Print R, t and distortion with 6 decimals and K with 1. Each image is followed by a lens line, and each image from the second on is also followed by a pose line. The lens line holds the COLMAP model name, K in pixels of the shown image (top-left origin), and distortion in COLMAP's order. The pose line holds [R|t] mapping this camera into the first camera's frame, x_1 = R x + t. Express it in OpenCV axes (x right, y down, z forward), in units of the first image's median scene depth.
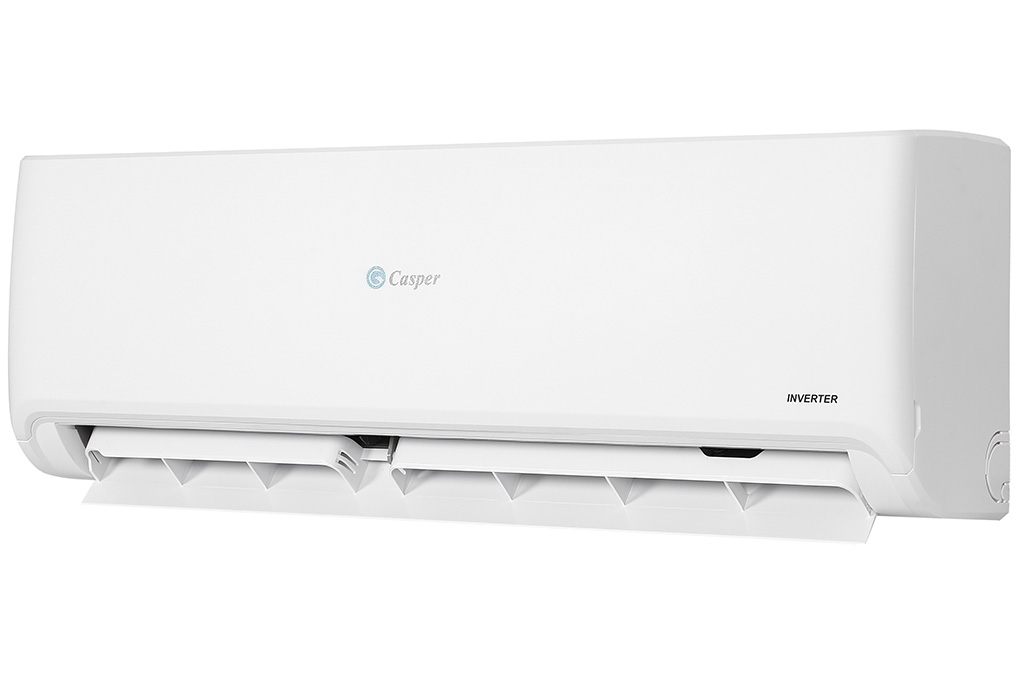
lens RADIAL K [[2956.8, 0, 510.0], [0, 2956.8, 340.0], [0, 0, 1]] dist [-0.025457, 0.451683]
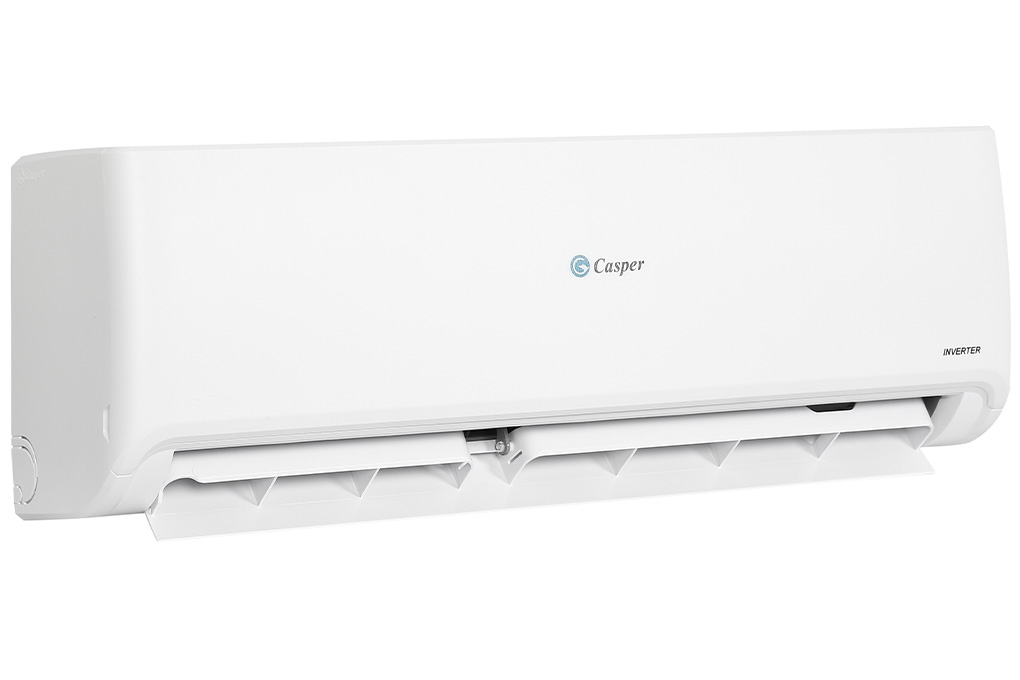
lens RADIAL K [[2956.8, 0, 510.0], [0, 2956.8, 340.0], [0, 0, 1]] dist [-0.025457, 0.451683]
pose [[0.513032, -0.045739, 0.857150, -0.934609], [0.060148, 0.998040, 0.017256, -0.014845], [-0.856260, 0.042703, 0.514778, 0.500351]]
